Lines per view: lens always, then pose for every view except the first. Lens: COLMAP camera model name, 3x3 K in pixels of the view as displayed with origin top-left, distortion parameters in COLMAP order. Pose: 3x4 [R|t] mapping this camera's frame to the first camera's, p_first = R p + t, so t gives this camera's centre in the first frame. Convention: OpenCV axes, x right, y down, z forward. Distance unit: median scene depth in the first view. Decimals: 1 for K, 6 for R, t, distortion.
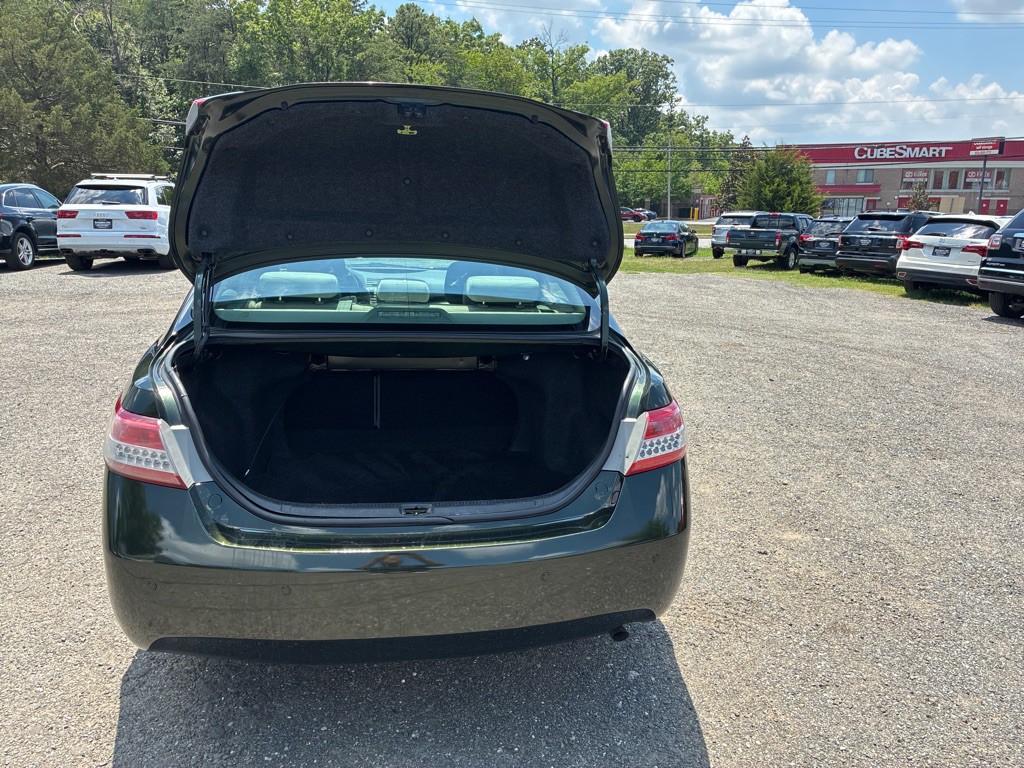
lens RADIAL K [[771.6, 0, 507.2], [0, 771.6, 382.3], [0, 0, 1]] dist [0.050821, -0.067560]
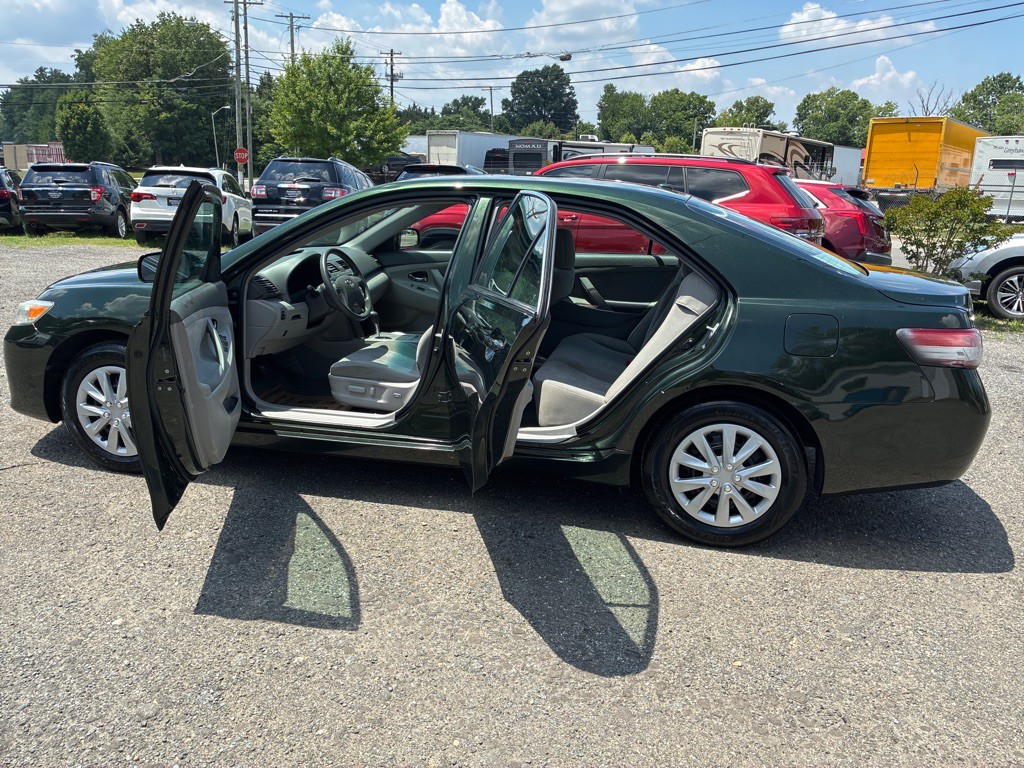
lens RADIAL K [[768.2, 0, 515.0], [0, 768.2, 385.9], [0, 0, 1]] dist [0.064834, -0.086829]
pose [[0.372771, -0.260253, 0.890680, -0.238369], [0.195182, 0.960380, 0.198932, -0.036190], [-0.907164, 0.099688, 0.408798, 0.127544]]
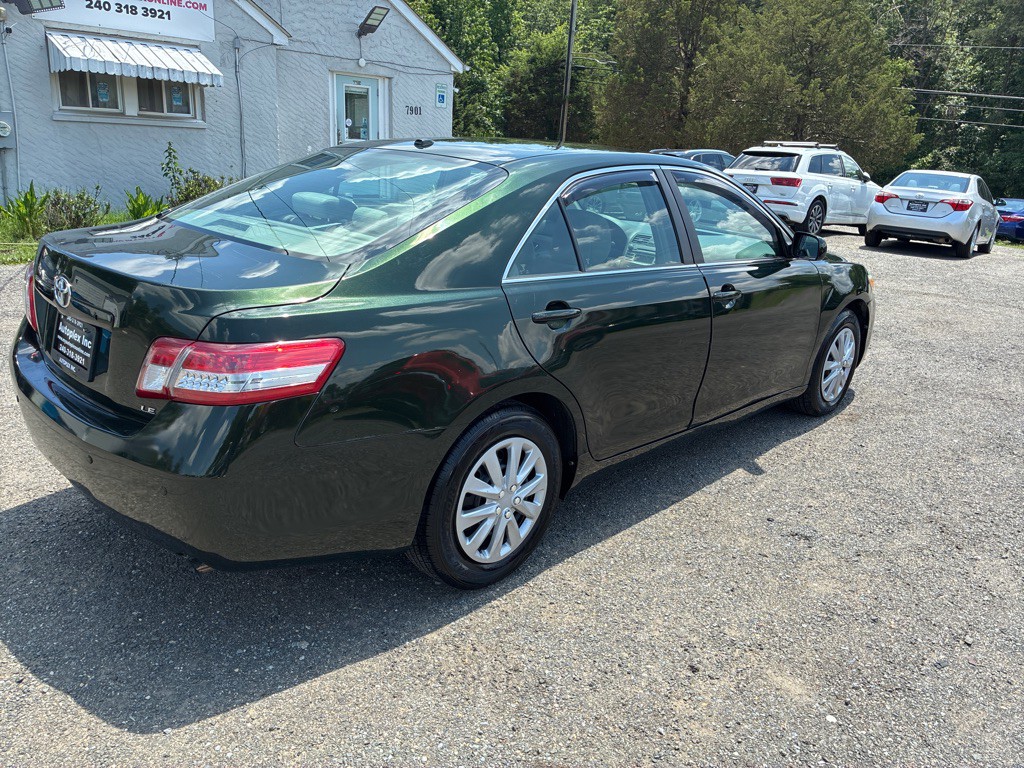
lens RADIAL K [[768.2, 0, 515.0], [0, 768.2, 385.9], [0, 0, 1]] dist [0.064834, -0.086829]
pose [[0.598412, 0.250532, -0.761010, 0.130920], [-0.225406, 0.964131, 0.140156, -0.014593], [0.768827, 0.087665, 0.633419, 0.082376]]
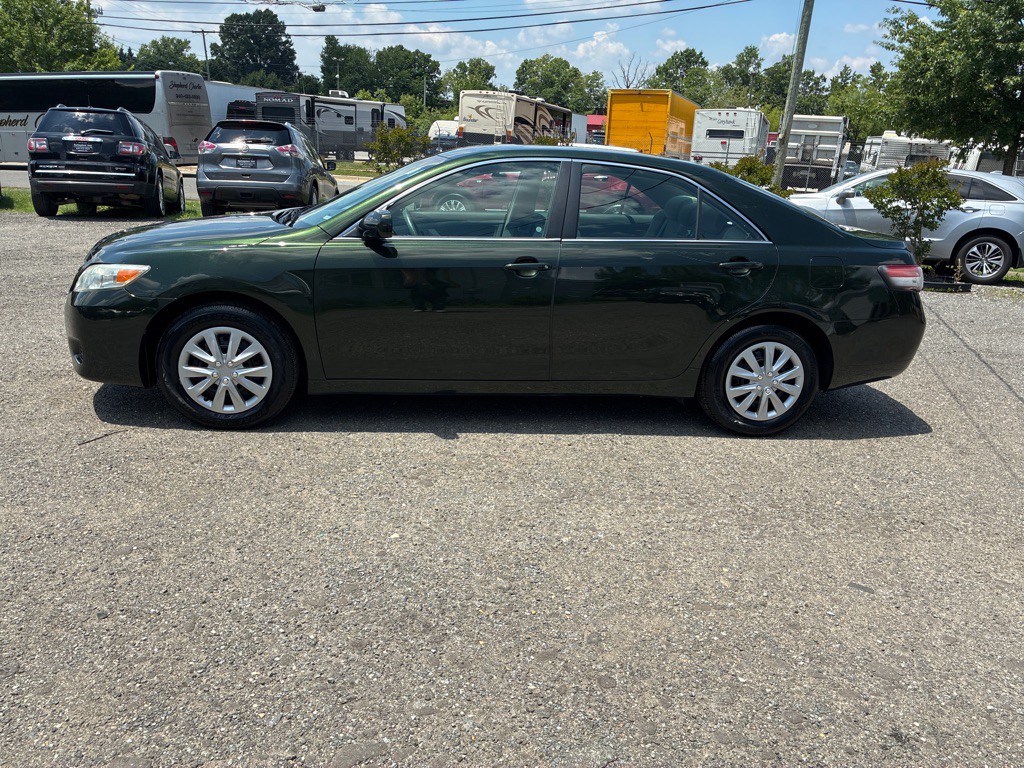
lens RADIAL K [[771.6, 0, 507.2], [0, 771.6, 382.3], [0, 0, 1]] dist [0.050821, -0.067560]
pose [[0.049610, -0.317247, 0.947045, -0.294695], [0.179466, 0.935610, 0.304015, -0.057092], [-0.982512, 0.154881, 0.103350, 0.210100]]
